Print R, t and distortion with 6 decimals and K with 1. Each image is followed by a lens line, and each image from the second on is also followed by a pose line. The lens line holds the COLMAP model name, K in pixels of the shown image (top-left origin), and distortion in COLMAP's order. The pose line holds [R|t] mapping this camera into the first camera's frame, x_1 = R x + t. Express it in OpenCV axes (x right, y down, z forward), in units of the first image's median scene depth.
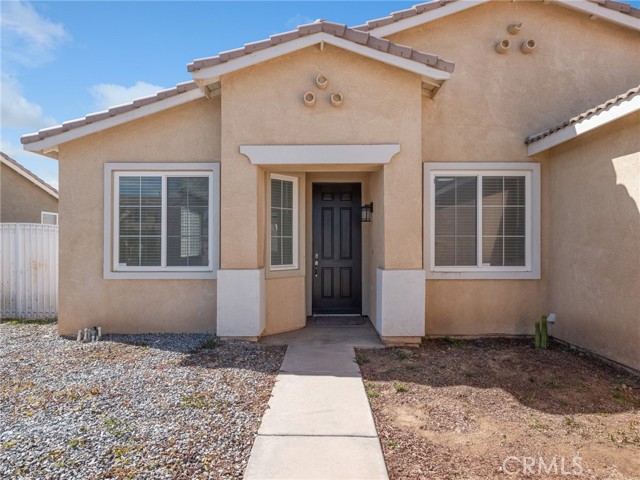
lens RADIAL K [[384.9, 0, 320.0], [0, 384.9, 240.0], [0, 0, 1]] dist [0.001769, 0.000026]
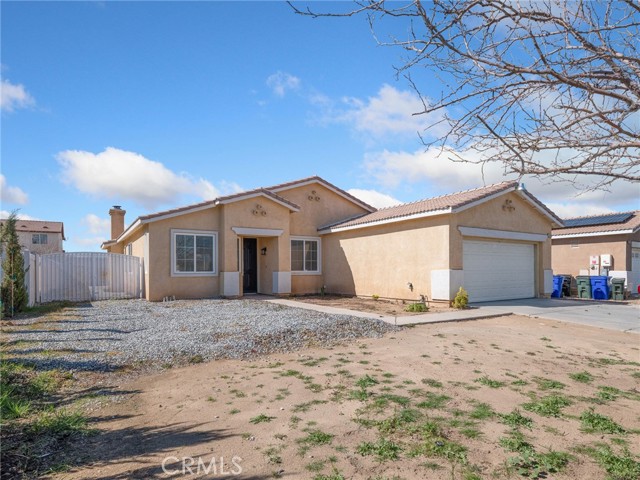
lens RADIAL K [[362.2, 0, 320.0], [0, 362.2, 240.0], [0, 0, 1]] dist [-0.000727, -0.000130]
pose [[0.834412, 0.041259, 0.549594, -1.047257], [-0.005753, 0.997792, -0.066171, 0.015099], [-0.551111, 0.052053, 0.832807, -1.434265]]
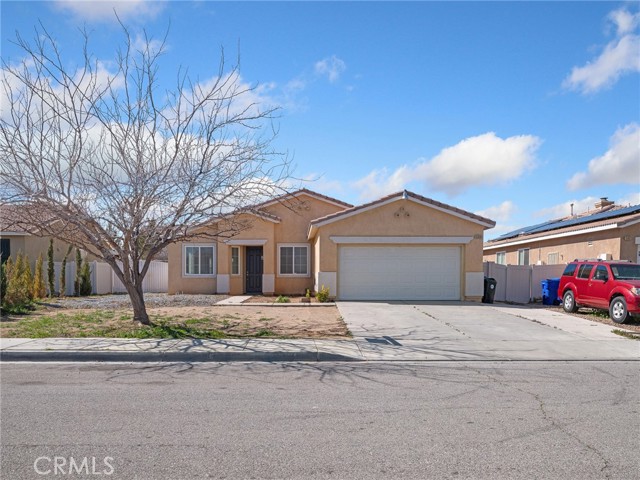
lens RADIAL K [[520.4, 0, 320.0], [0, 520.4, 240.0], [0, 0, 1]] dist [-0.002537, -0.000297]
pose [[0.998998, -0.003455, 0.044626, 0.450088], [0.005556, 0.998877, -0.047043, -0.011182], [-0.044413, 0.047244, 0.997896, -3.648750]]
